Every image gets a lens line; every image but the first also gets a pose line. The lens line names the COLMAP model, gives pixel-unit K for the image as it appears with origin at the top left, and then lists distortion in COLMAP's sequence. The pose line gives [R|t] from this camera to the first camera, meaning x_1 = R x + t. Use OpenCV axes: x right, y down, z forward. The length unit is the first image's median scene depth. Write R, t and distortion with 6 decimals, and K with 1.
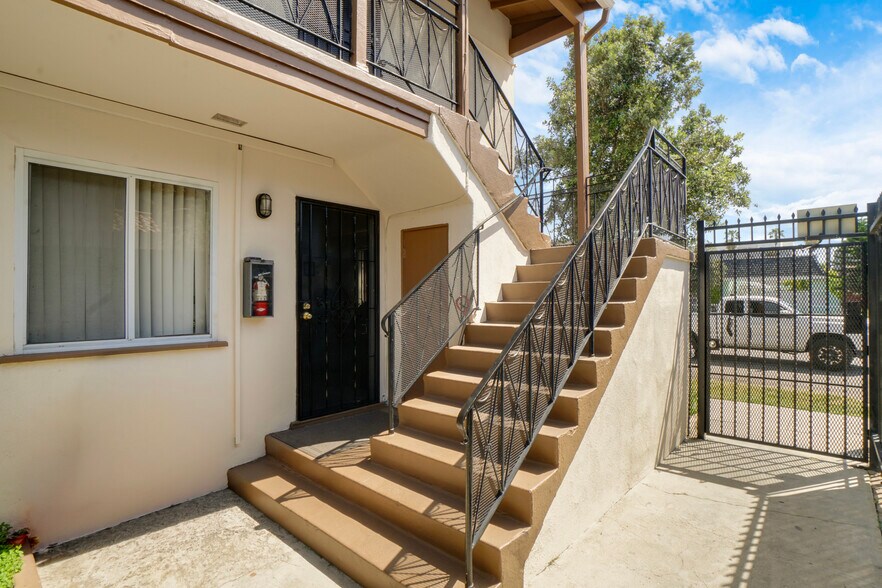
lens RADIAL K [[440.6, 0, 427.1], [0, 440.6, 296.4], [0, 0, 1]] dist [-0.002176, -0.000114]
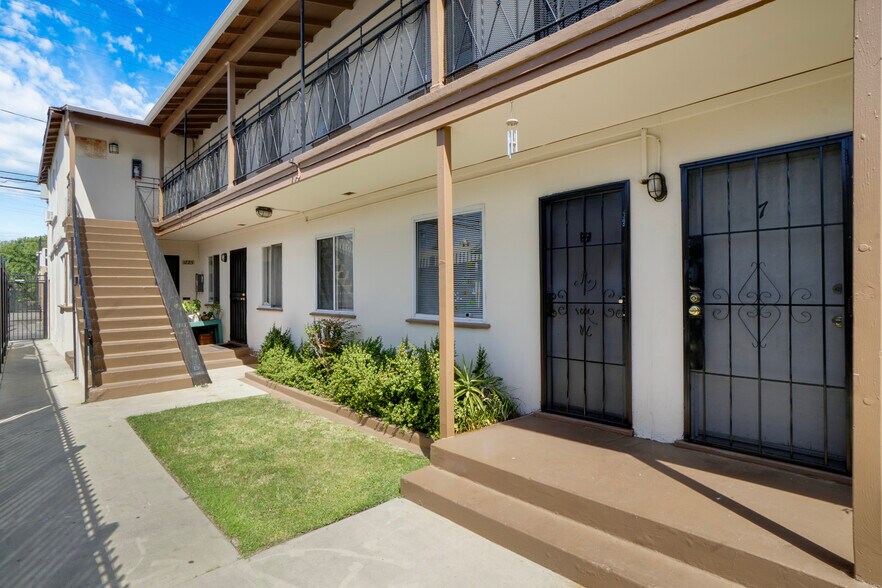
lens RADIAL K [[440.6, 0, 427.1], [0, 440.6, 296.4], [0, 0, 1]] dist [-0.002176, -0.000114]
pose [[-0.100234, -0.005829, -0.994947, 0.548705], [0.011154, 0.999913, -0.006982, 0.019781], [0.994901, -0.011798, -0.100160, 0.616370]]
